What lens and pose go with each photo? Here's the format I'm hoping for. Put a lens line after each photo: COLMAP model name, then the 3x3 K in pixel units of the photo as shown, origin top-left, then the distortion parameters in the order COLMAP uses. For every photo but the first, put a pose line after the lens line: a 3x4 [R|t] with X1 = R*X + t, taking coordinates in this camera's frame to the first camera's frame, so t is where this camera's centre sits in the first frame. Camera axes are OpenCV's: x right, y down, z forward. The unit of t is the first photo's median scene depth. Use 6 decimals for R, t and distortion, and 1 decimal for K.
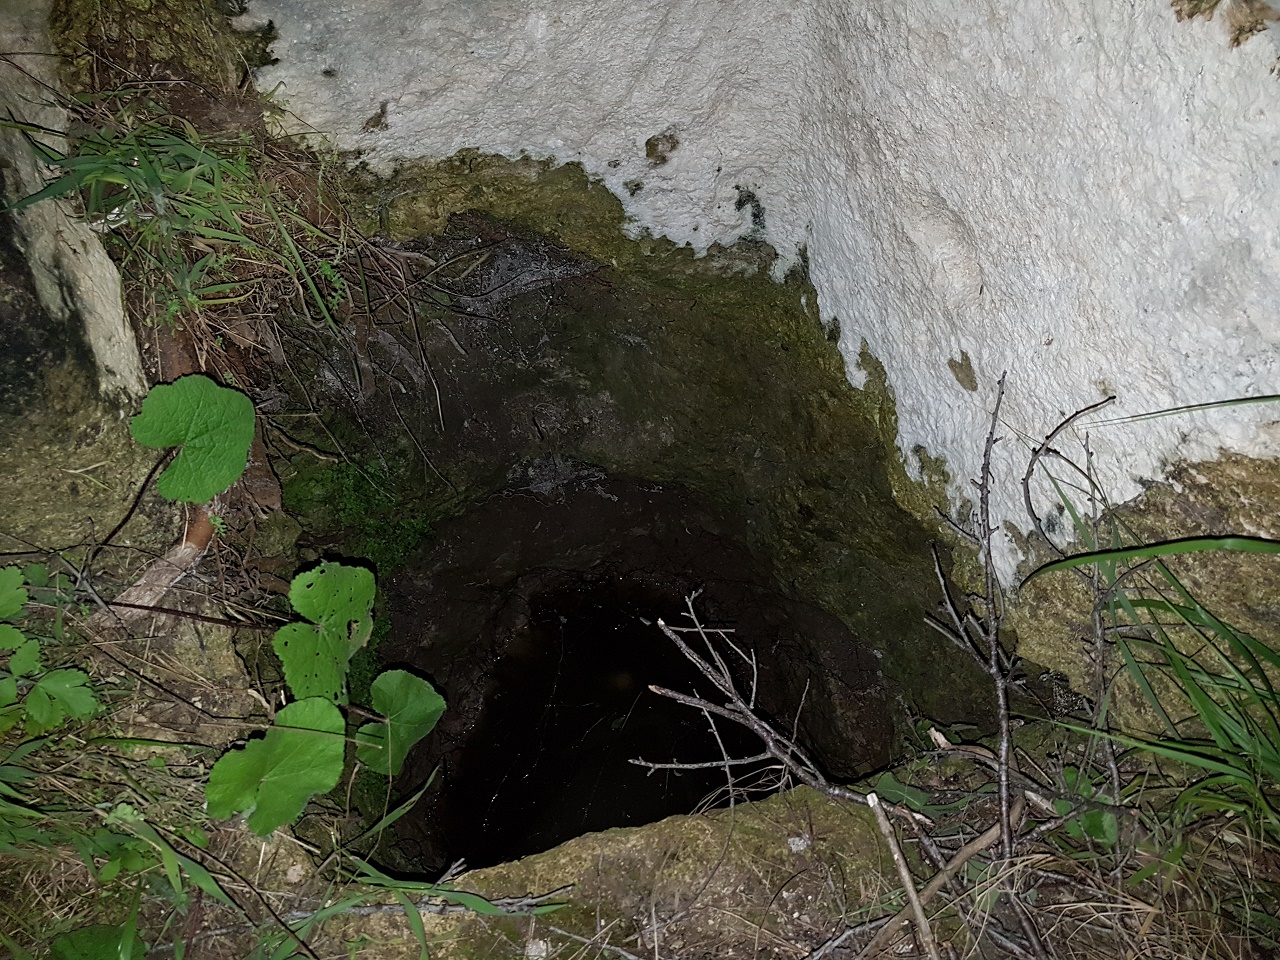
lens RADIAL K [[1051.8, 0, 641.3], [0, 1051.8, 478.9], [0, 0, 1]] dist [-0.025774, 0.029957]
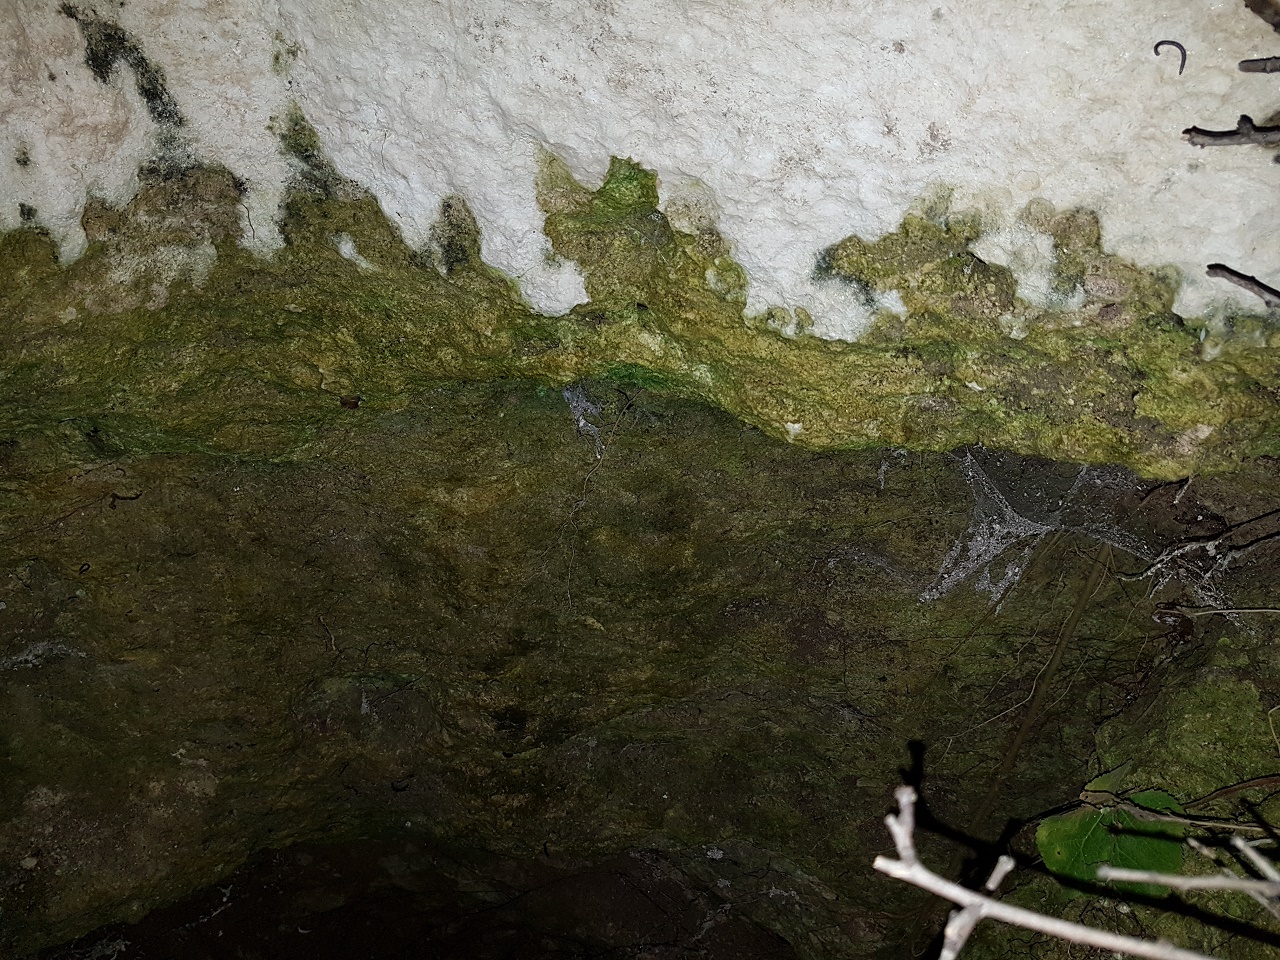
lens RADIAL K [[1051.8, 0, 638.9], [0, 1051.8, 484.4], [0, 0, 1]] dist [-0.025774, 0.029957]
pose [[0.690495, -0.474781, 0.545710, -0.058400], [0.608287, 0.789376, -0.082899, 0.027914], [-0.391411, 0.389190, 0.833864, 0.618770]]
